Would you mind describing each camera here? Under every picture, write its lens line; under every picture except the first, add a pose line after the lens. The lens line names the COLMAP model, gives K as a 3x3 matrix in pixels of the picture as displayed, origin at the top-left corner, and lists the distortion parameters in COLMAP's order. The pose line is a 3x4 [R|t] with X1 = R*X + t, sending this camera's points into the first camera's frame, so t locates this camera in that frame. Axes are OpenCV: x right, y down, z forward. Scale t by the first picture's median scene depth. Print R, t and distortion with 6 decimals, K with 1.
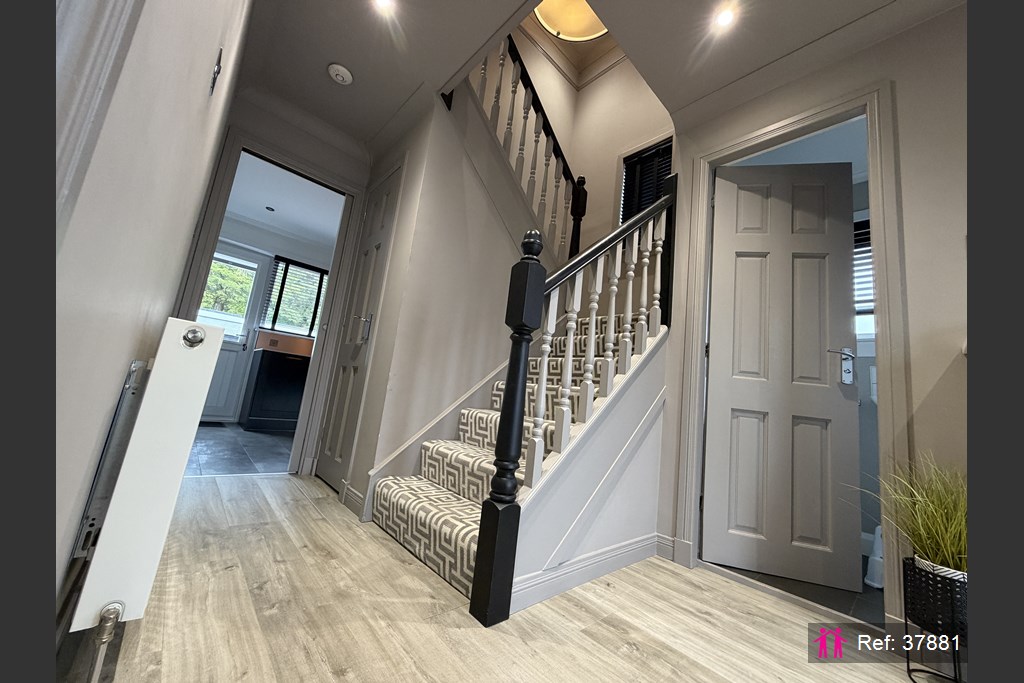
lens RADIAL K [[365.0, 0, 511.5], [0, 365.0, 341.8], [0, 0, 1]] dist [-0.002889, -0.000072]
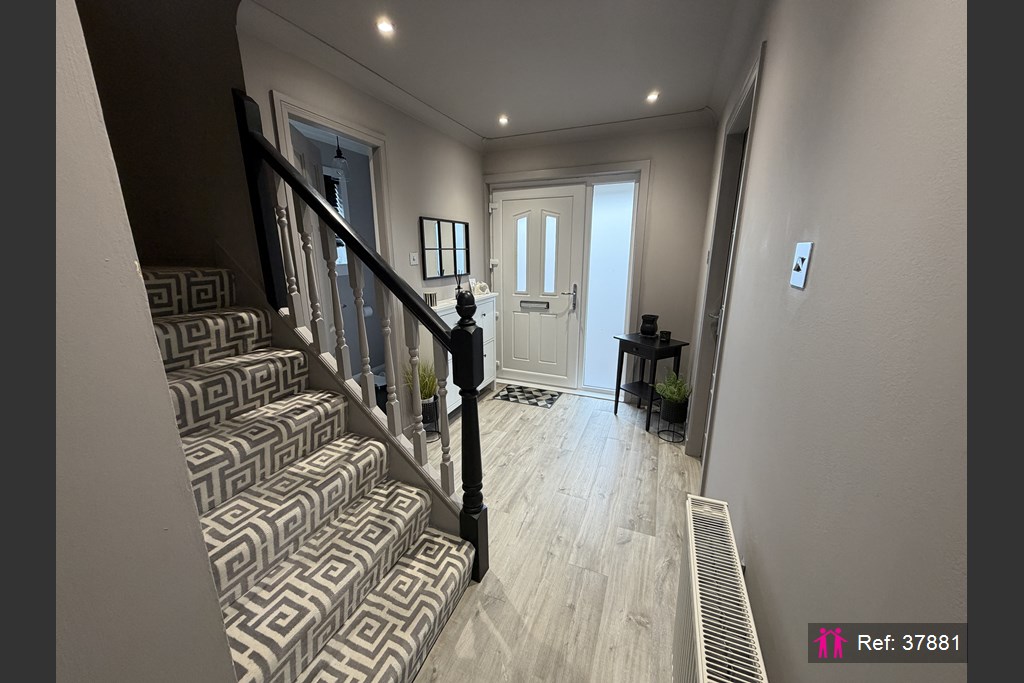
lens RADIAL K [[365.0, 0, 513.1], [0, 365.0, 343.0], [0, 0, 1]] dist [-0.002889, -0.000072]
pose [[-0.420929, -0.331871, 0.844204, -1.125982], [-0.191344, 0.942213, 0.274993, -0.586617], [-0.886682, -0.045781, -0.460107, 1.685603]]
